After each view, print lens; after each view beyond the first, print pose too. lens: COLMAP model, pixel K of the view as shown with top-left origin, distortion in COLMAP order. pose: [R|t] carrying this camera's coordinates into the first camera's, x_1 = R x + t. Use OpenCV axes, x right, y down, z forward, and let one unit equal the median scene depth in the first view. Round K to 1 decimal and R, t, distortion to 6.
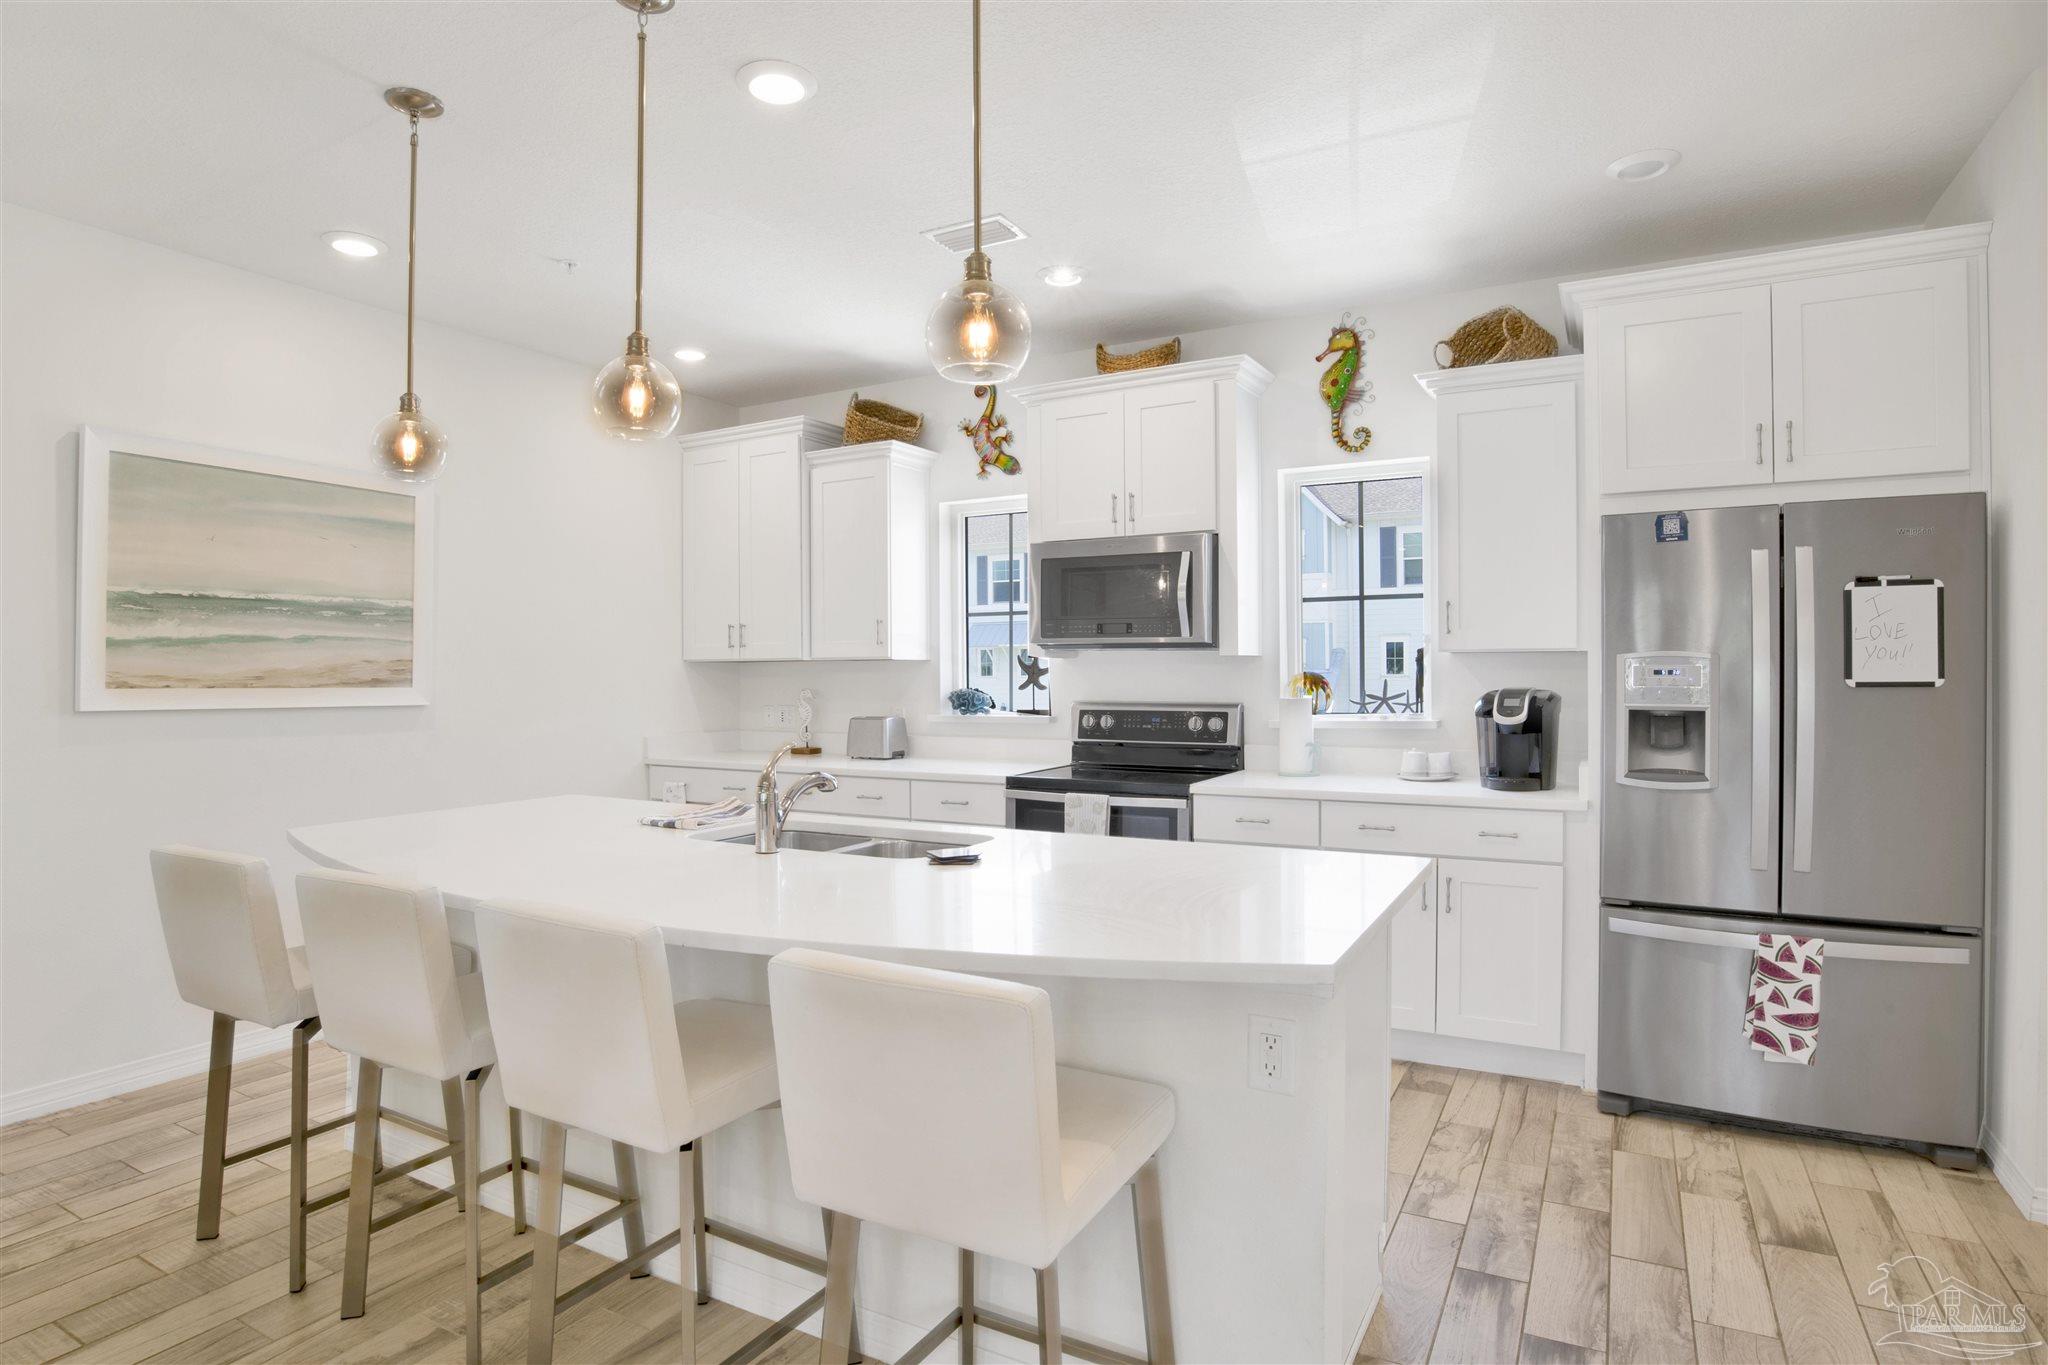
lens RADIAL K [[1119.0, 0, 1023.4], [0, 1119.0, 657.1], [0, 0, 1]] dist [-0.003826, -0.000466]
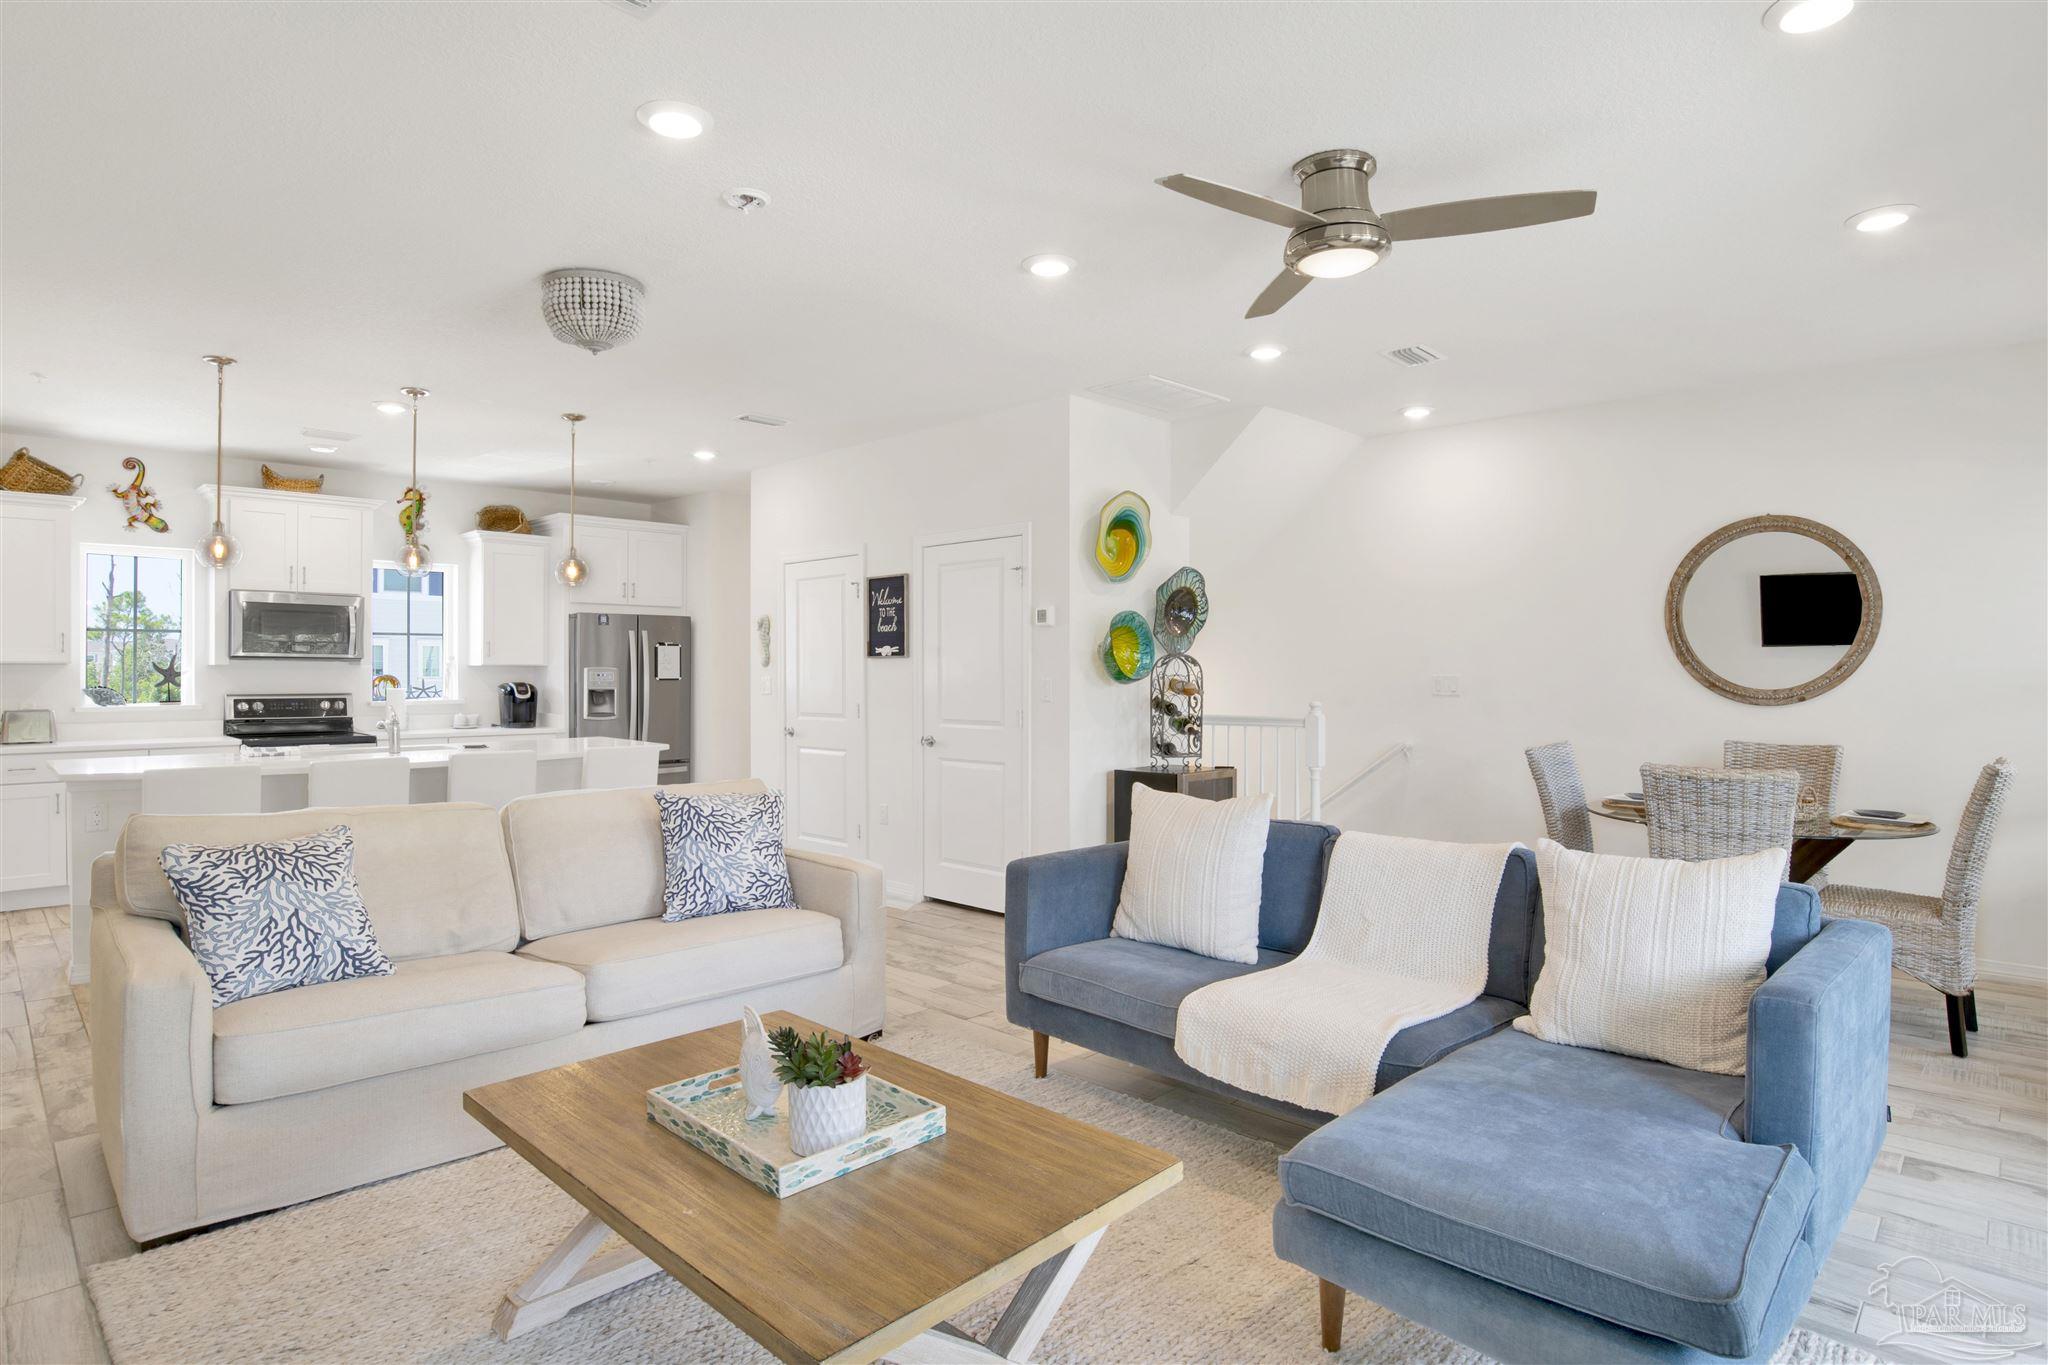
lens RADIAL K [[1060.8, 0, 1024.0], [0, 1060.8, 682.5], [0, 0, 1]] dist [0.000092, -0.000003]
pose [[0.264555, -0.004561, 0.964360, -1.109182], [-0.014966, 0.999849, 0.008834, -0.004277], [-0.964254, -0.016770, 0.264447, -0.430914]]
